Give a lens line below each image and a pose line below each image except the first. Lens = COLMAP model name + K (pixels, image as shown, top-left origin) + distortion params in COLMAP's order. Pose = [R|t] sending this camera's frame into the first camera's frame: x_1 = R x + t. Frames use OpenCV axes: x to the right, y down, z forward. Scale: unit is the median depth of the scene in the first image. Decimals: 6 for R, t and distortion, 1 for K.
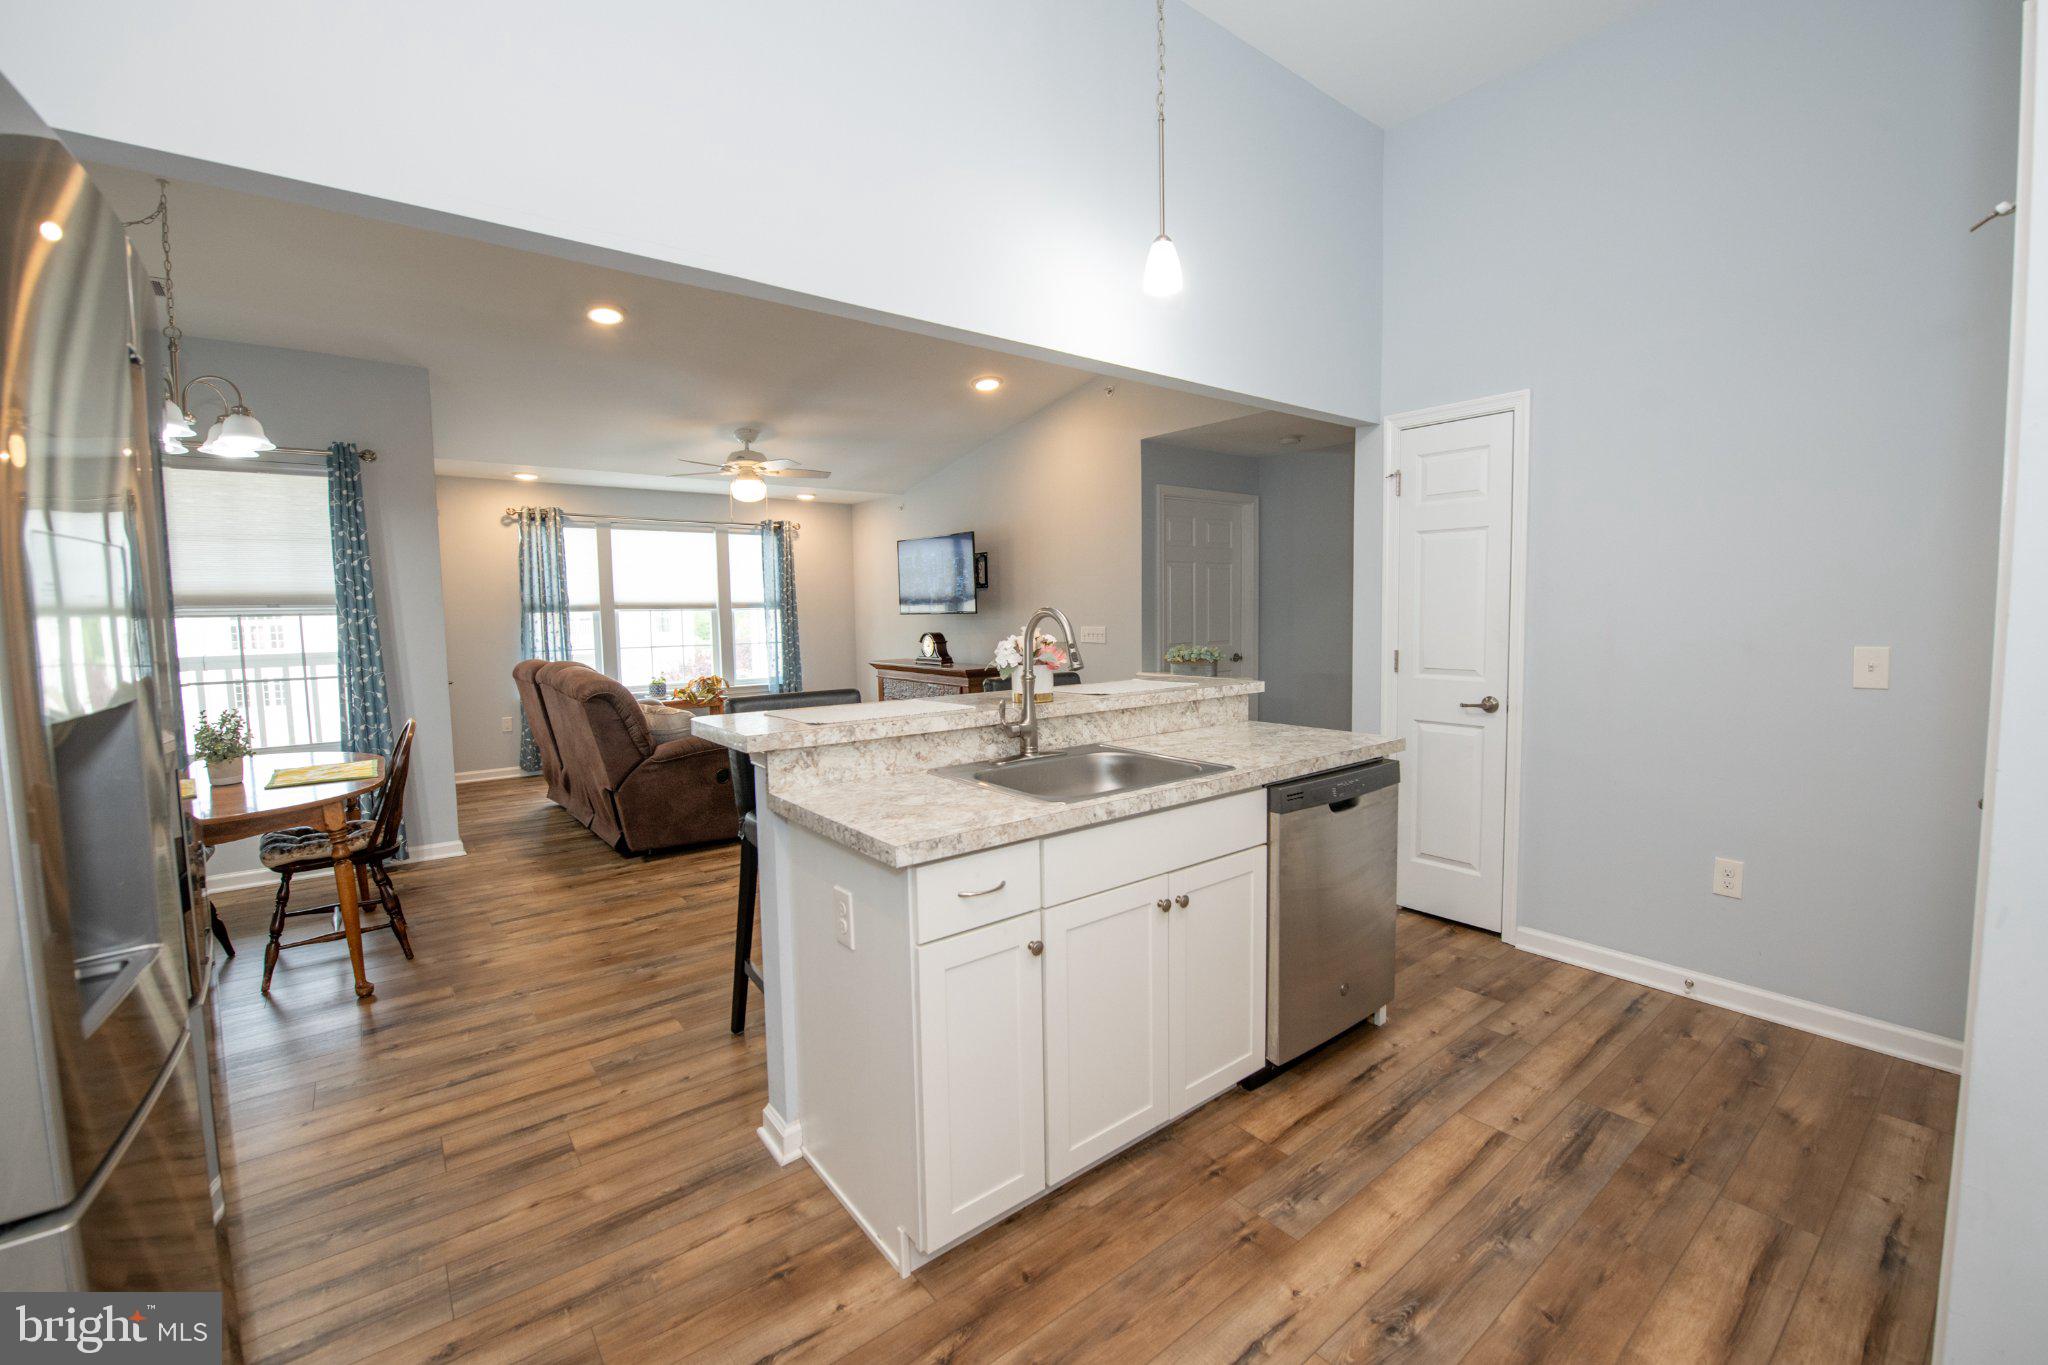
lens RADIAL K [[848.4, 0, 1051.3], [0, 848.4, 681.1], [0, 0, 1]] dist [-0.013057, -0.003088]
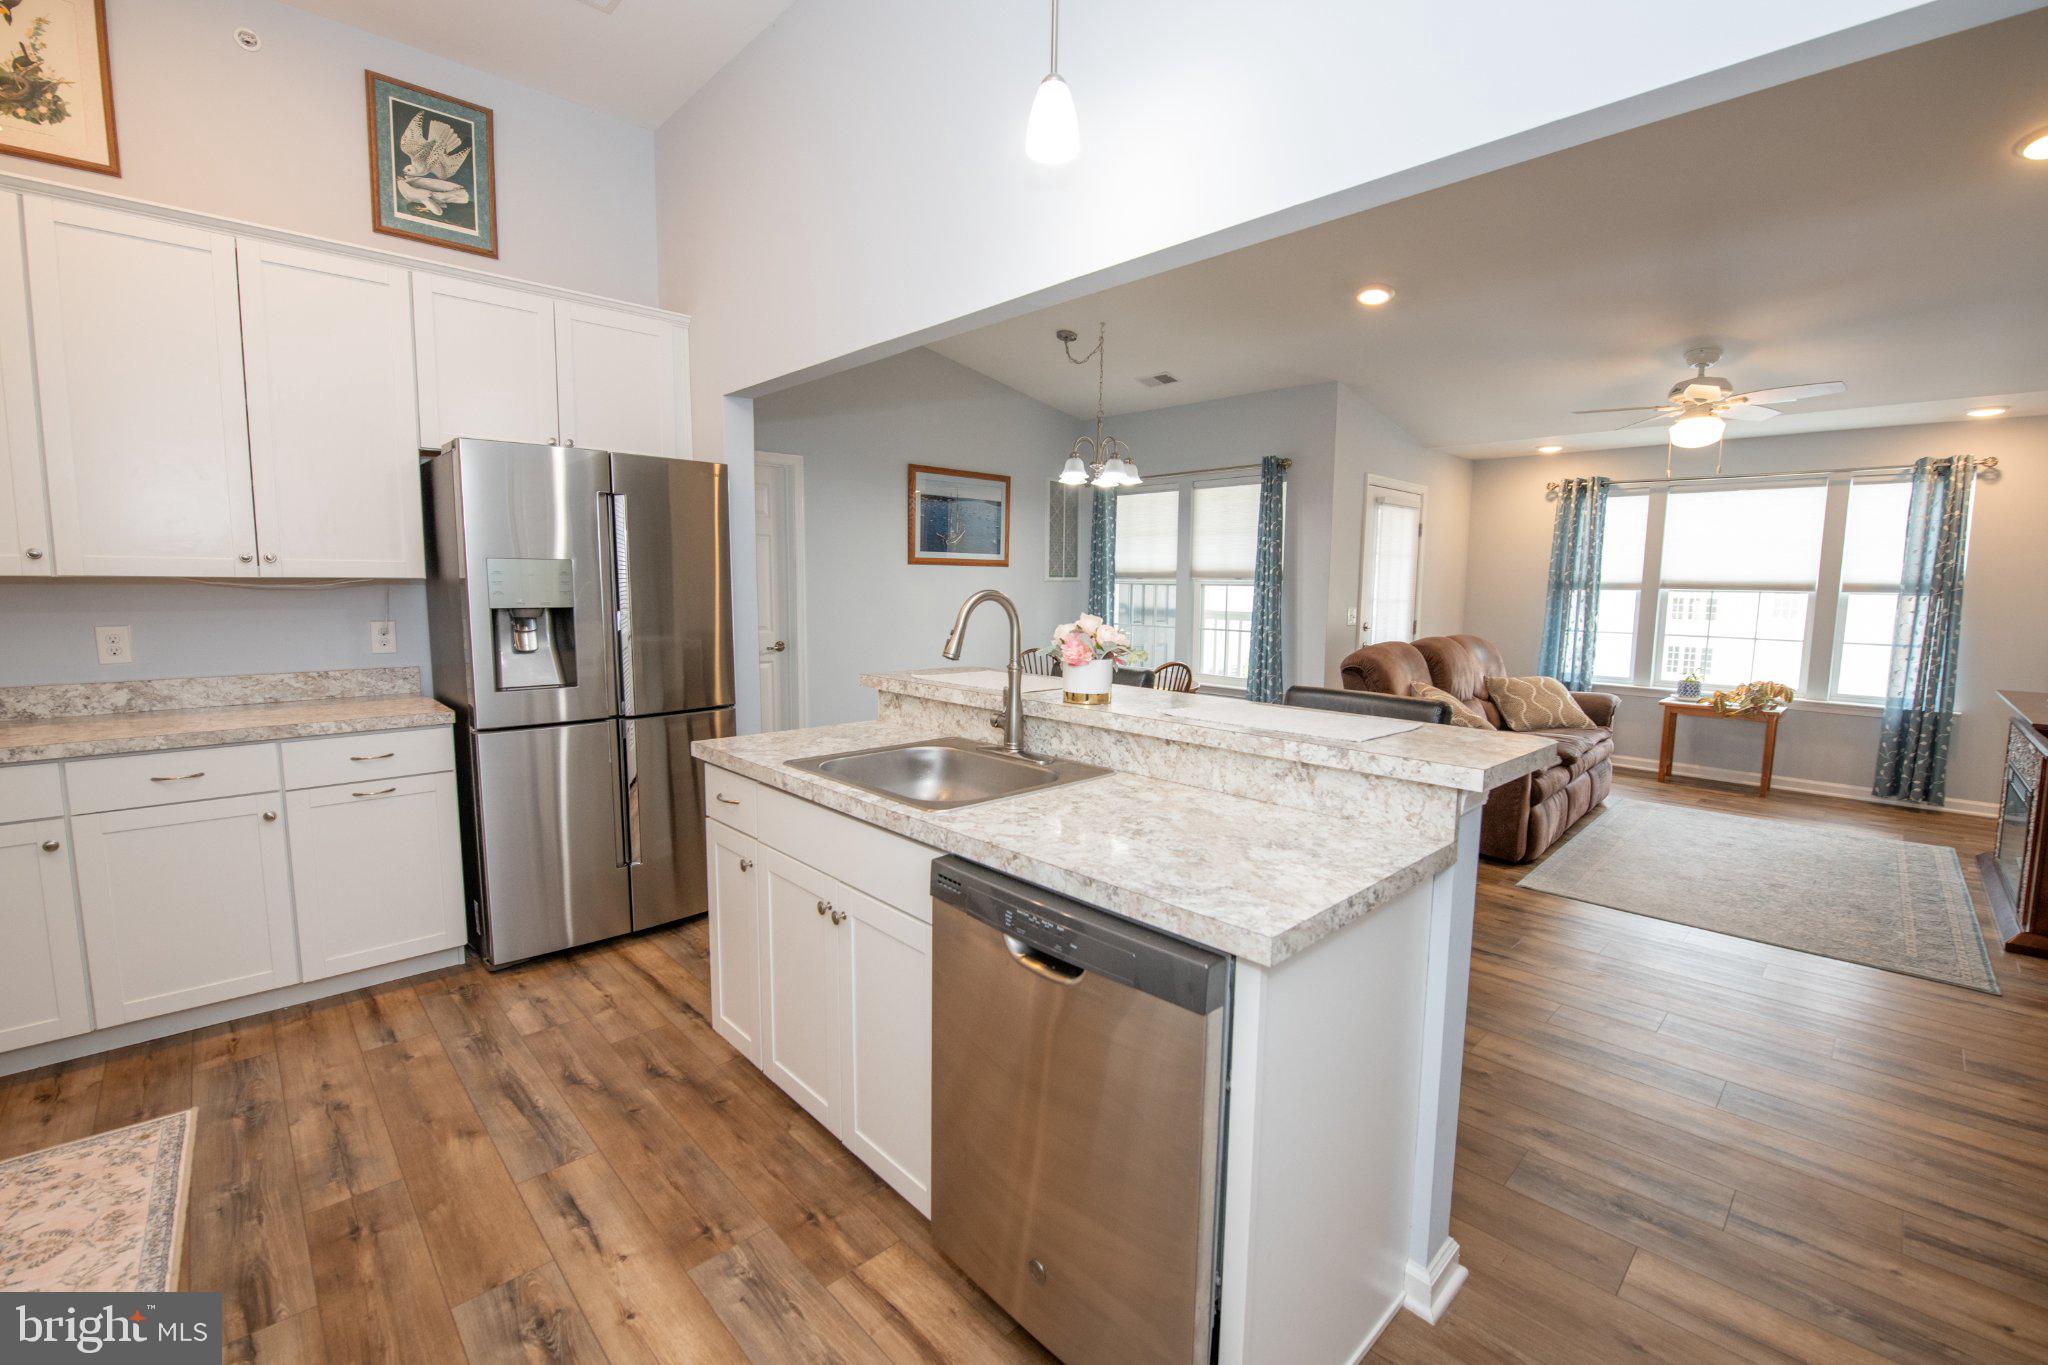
lens RADIAL K [[848.4, 0, 1031.1], [0, 848.4, 679.3], [0, 0, 1]] dist [-0.013057, -0.003088]
pose [[0.085516, 0.126780, -0.988238, 0.490402], [-0.098442, 0.988093, 0.118243, -0.056595], [0.991462, 0.087172, 0.096978, 0.518267]]
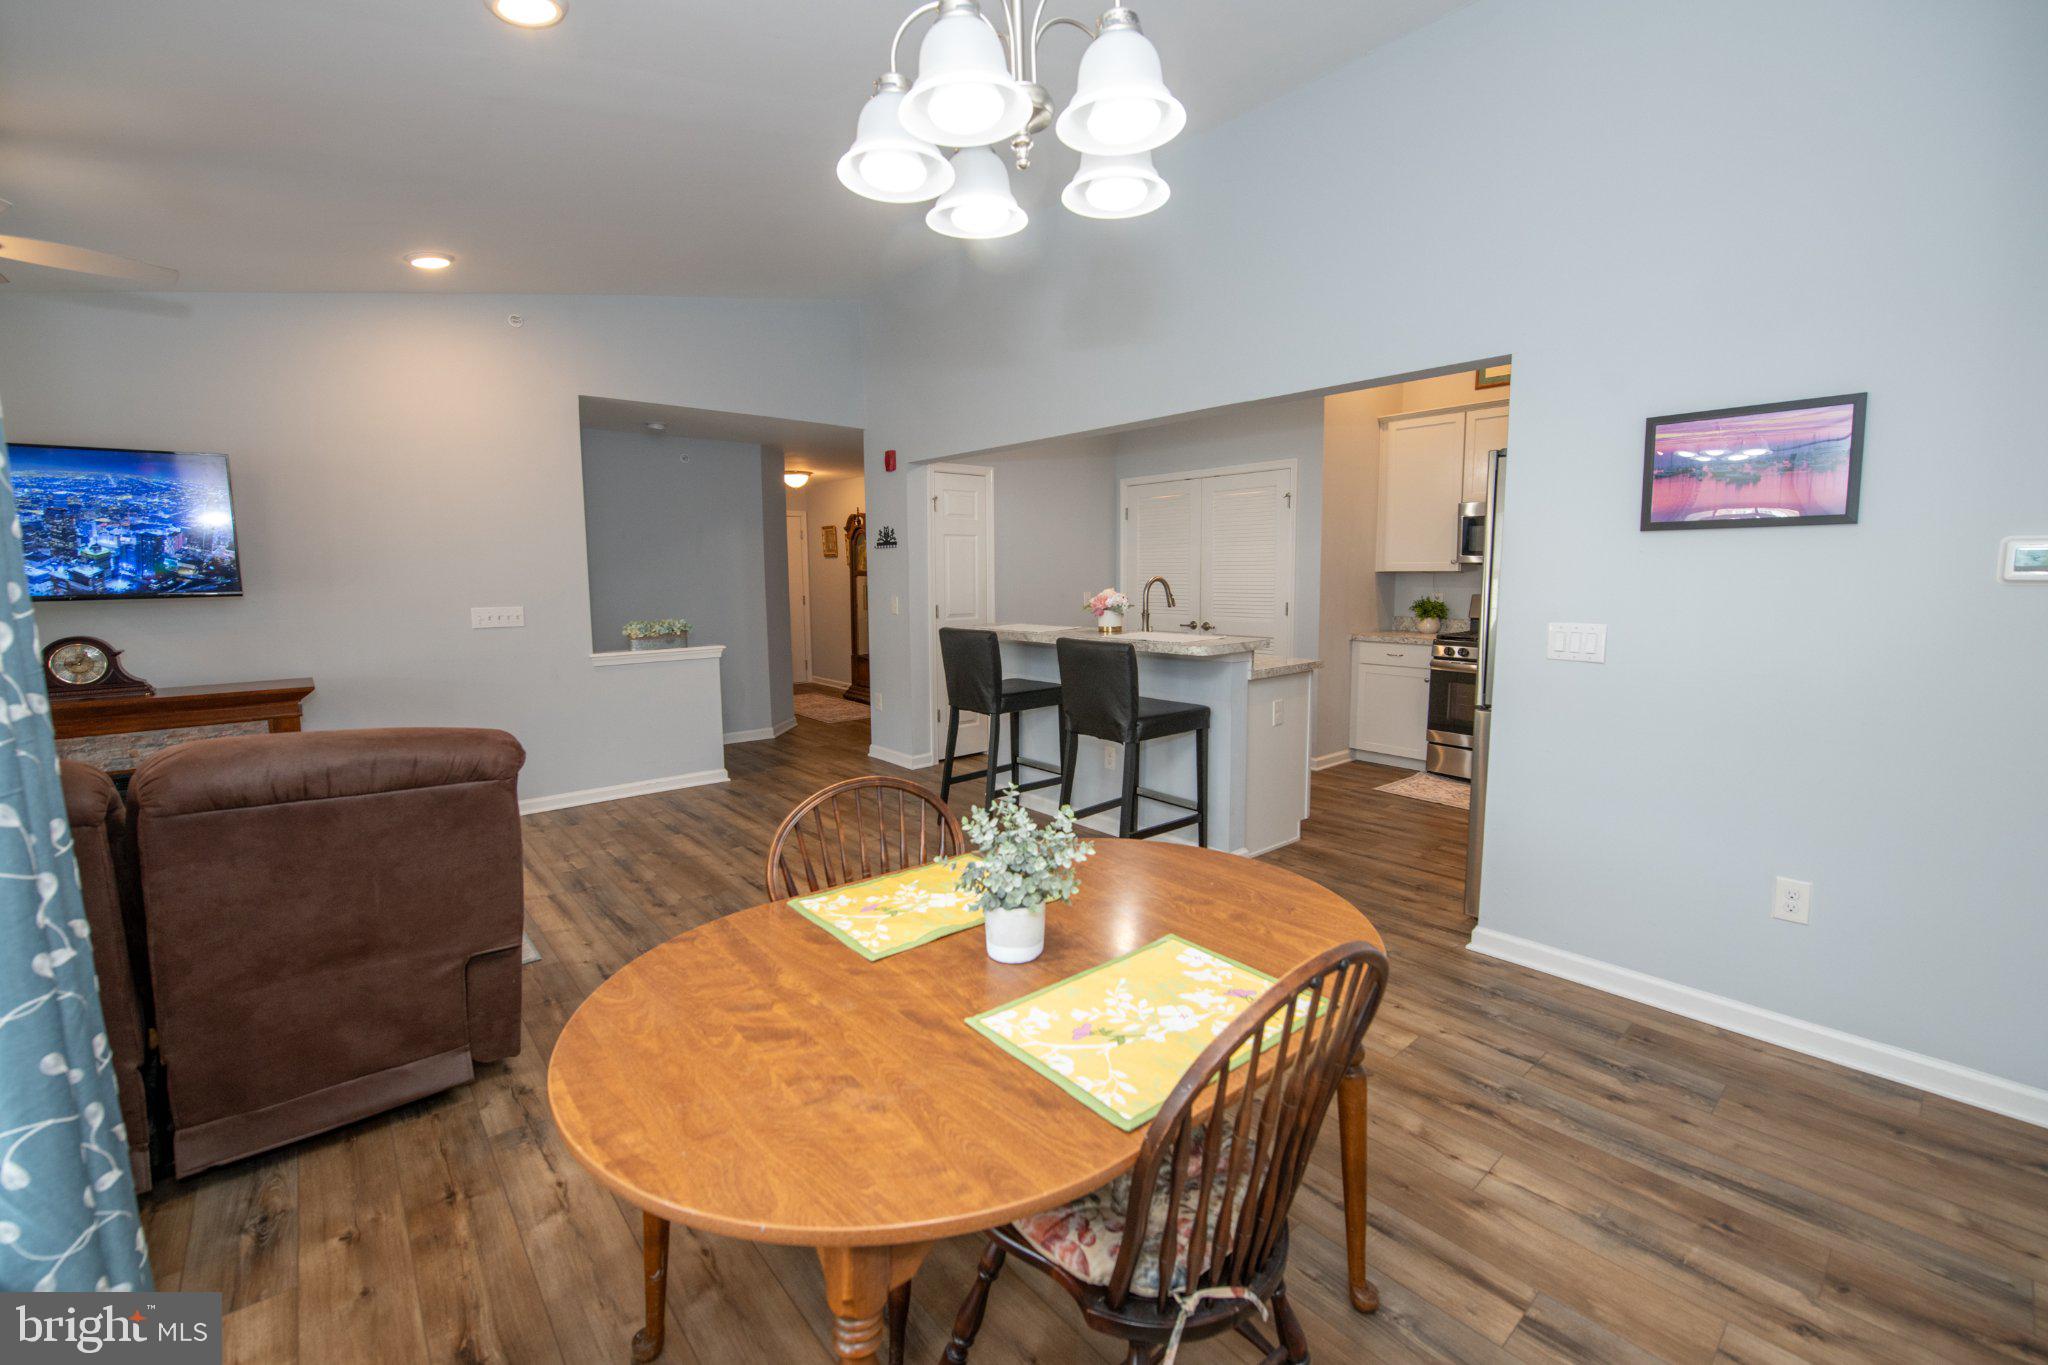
lens RADIAL K [[848.4, 0, 1025.7], [0, 848.4, 656.7], [0, 0, 1]] dist [-0.013057, -0.003088]
pose [[-0.023412, -0.089687, 0.995695, -1.069167], [0.094020, 0.991356, 0.091507, -0.061277], [-0.995295, 0.095757, -0.014778, 0.728810]]
